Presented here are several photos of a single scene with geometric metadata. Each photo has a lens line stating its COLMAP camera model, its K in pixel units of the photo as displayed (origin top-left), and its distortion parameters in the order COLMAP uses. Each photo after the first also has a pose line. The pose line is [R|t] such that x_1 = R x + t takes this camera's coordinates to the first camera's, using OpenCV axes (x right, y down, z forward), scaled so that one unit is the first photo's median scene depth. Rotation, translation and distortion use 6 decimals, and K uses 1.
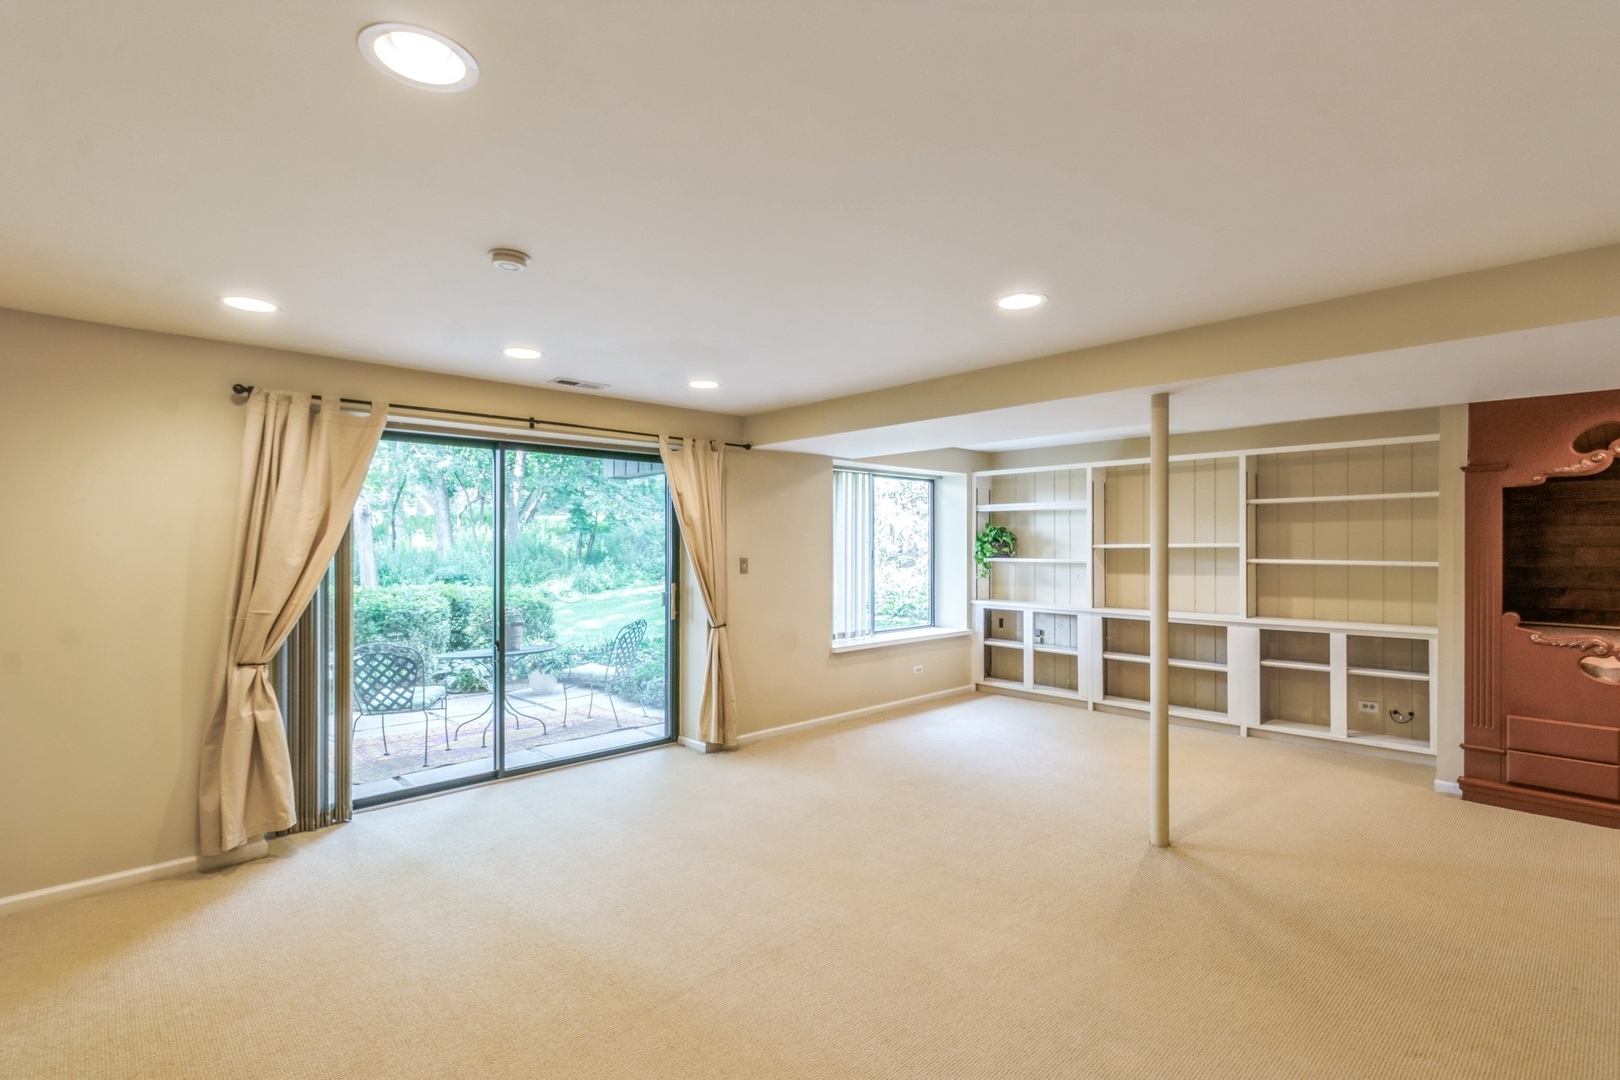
lens RADIAL K [[759.4, 0, 801.3], [0, 759.4, 547.6], [0, 0, 1]] dist [0.009011, -0.000068]
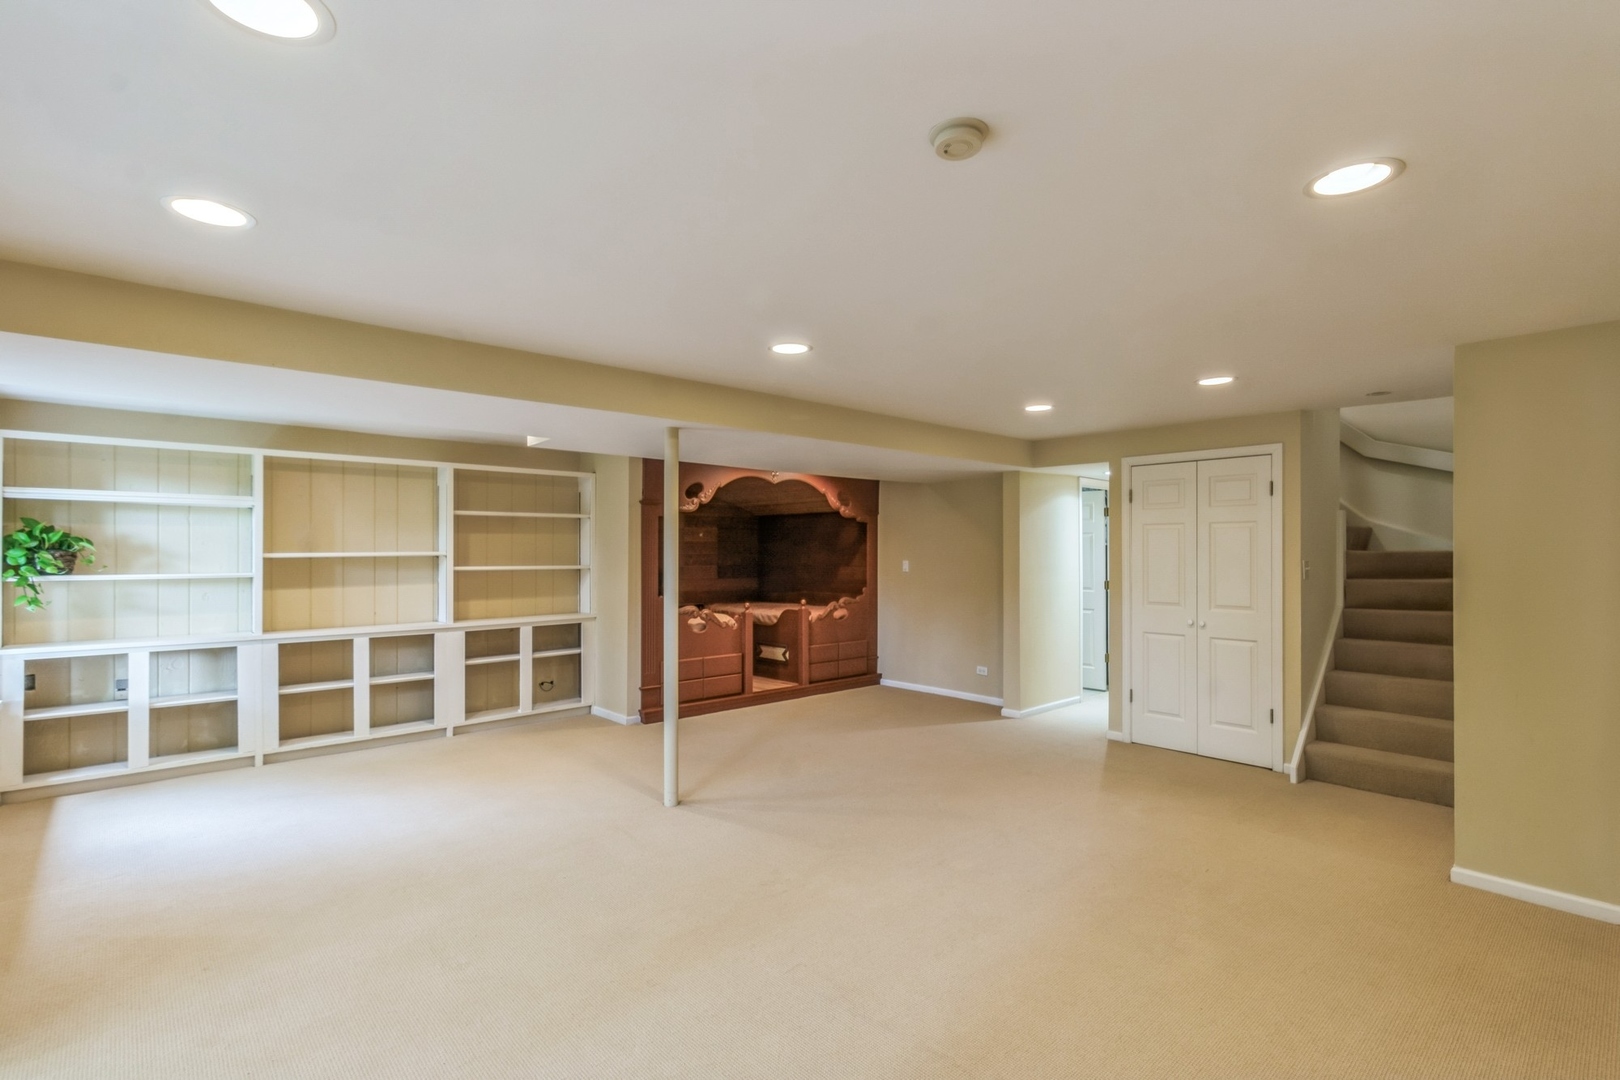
lens RADIAL K [[759.4, 0, 809.3], [0, 759.4, 541.6], [0, 0, 1]] dist [0.009011, -0.000068]
pose [[0.016289, 0.013619, 0.999775, -0.454882], [0.005319, 0.999892, -0.013707, -0.002680], [-0.999853, 0.005541, 0.016215, 0.484735]]
